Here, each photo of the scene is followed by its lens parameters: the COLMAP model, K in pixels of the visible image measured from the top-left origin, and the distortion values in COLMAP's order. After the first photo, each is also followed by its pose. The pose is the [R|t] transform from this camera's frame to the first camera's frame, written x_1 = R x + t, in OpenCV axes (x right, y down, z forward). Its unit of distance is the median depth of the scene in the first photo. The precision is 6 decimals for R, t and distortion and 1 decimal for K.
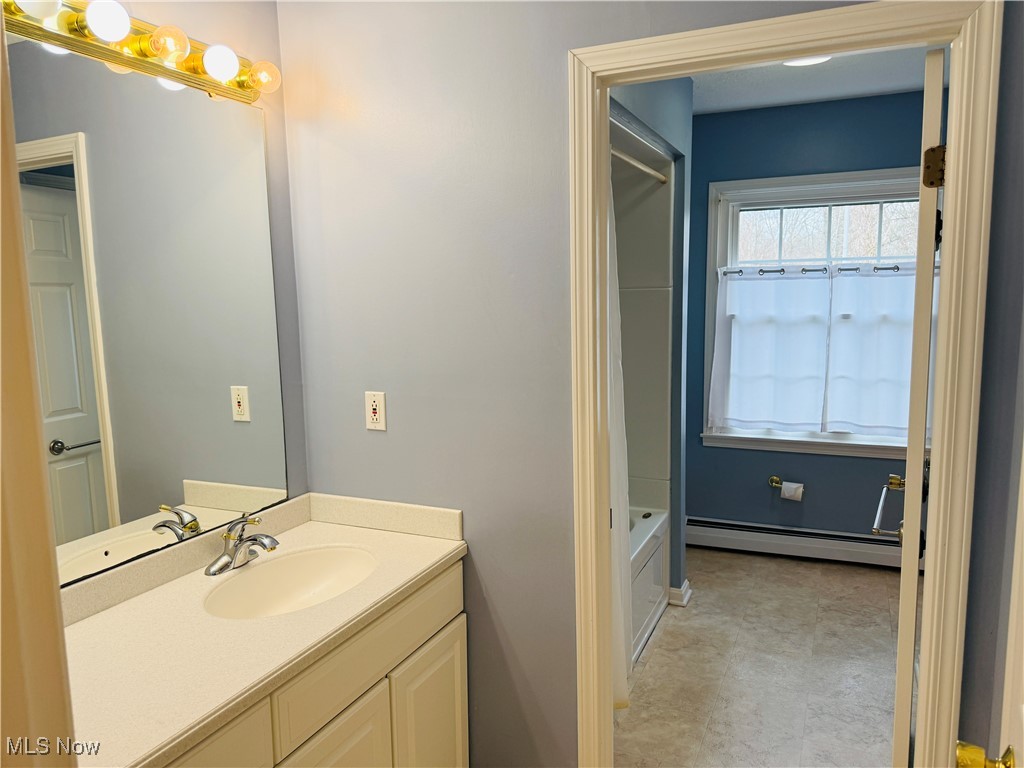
lens RADIAL K [[722.2, 0, 512.0], [0, 722.2, 384.0], [0, 0, 1]] dist [0.125667, -0.213741]
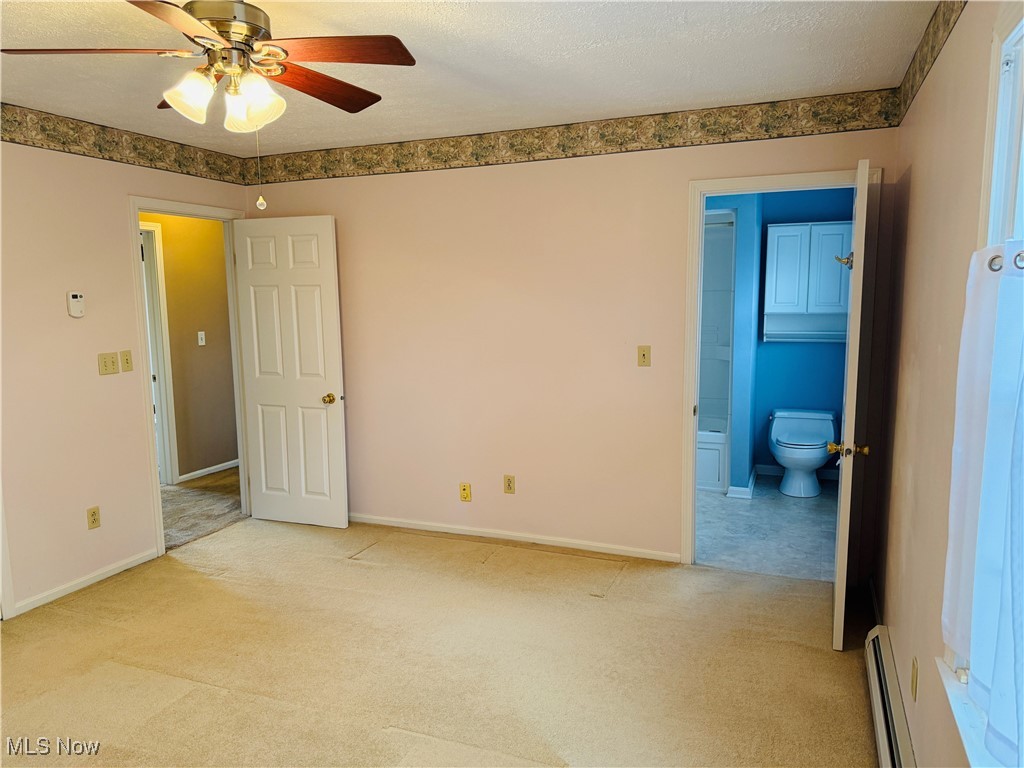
lens RADIAL K [[722.2, 0, 512.0], [0, 722.2, 384.0], [0, 0, 1]] dist [0.125667, -0.213741]
pose [[0.037941, 0.147411, -0.988347, 1.687763], [-0.115189, 0.983112, 0.142208, -0.091755], [0.992619, 0.108451, 0.054280, 0.452079]]
